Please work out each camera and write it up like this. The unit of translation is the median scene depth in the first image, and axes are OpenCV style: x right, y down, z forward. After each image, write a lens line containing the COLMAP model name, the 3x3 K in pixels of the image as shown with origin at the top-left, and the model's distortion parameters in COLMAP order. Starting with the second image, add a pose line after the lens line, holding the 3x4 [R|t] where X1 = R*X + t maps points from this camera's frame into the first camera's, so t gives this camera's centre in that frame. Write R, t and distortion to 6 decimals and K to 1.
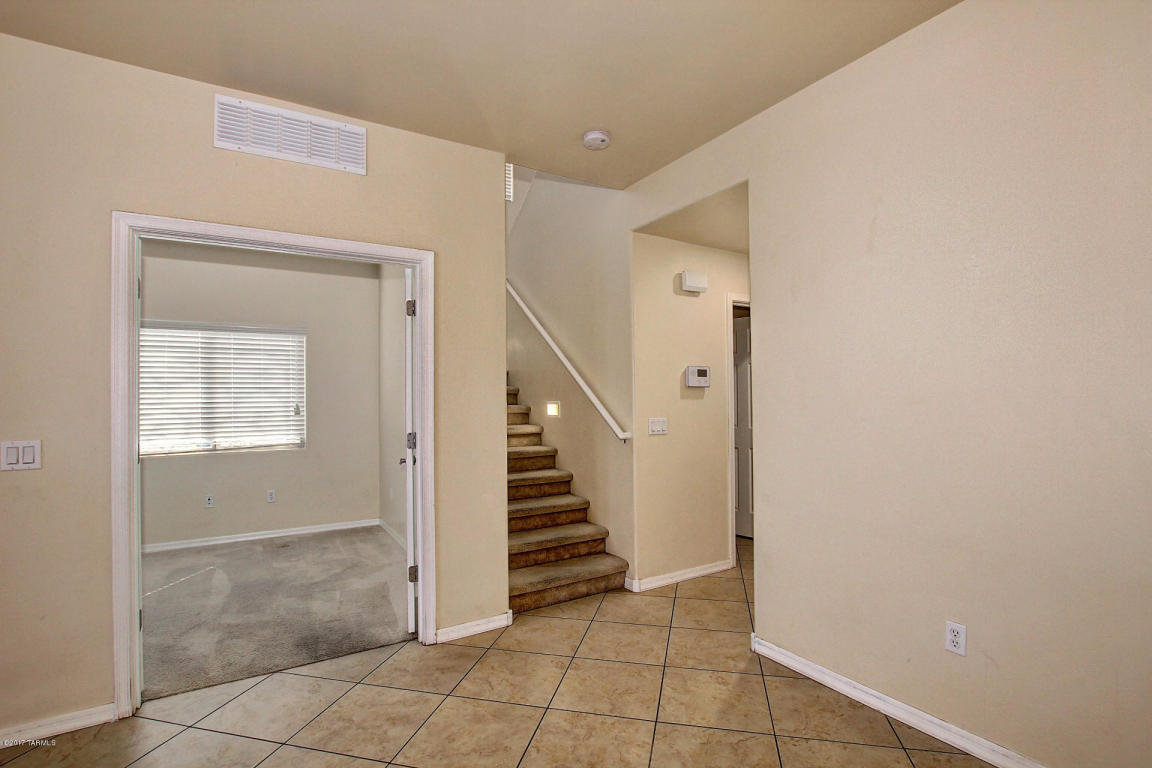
lens RADIAL K [[538.5, 0, 579.9], [0, 538.5, 391.4], [0, 0, 1]] dist [-0.026460, 0.004169]
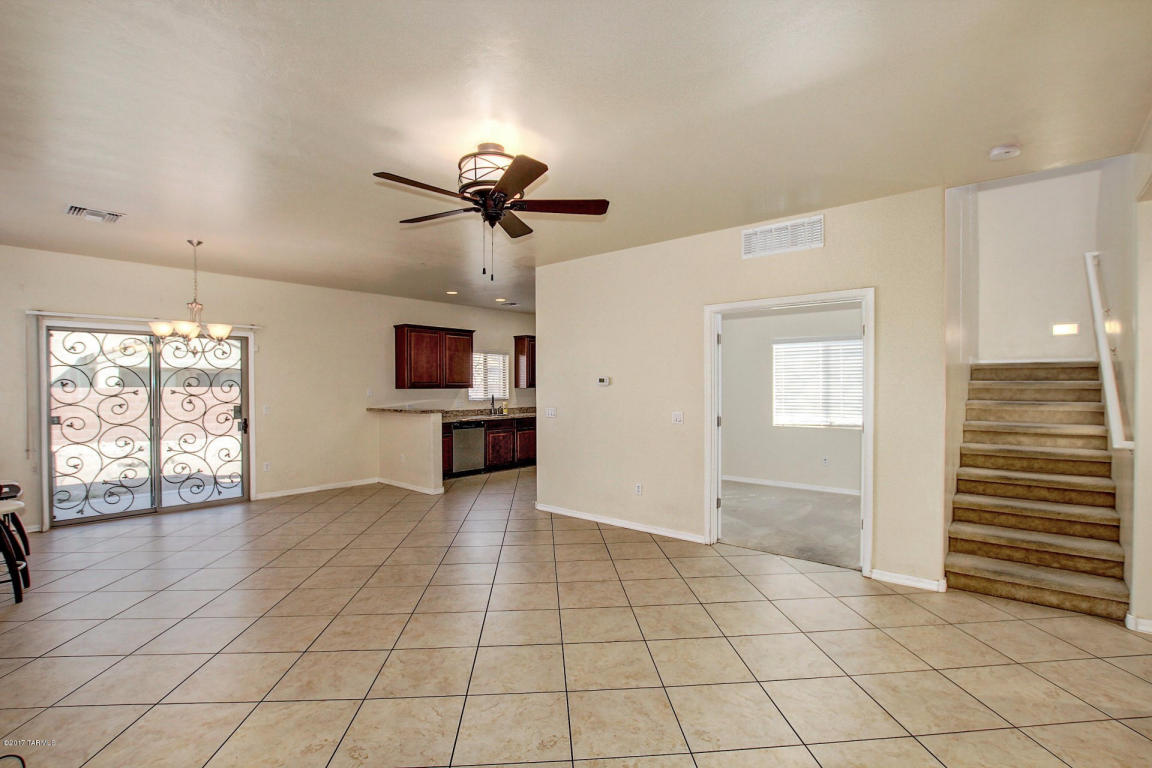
lens RADIAL K [[538.5, 0, 565.4], [0, 538.5, 386.3], [0, 0, 1]] dist [-0.026460, 0.004169]
pose [[0.274119, 0.013047, -0.961607, 0.654096], [0.017716, 0.999670, 0.018613, -0.043676], [0.961533, -0.022138, 0.273798, -0.084719]]
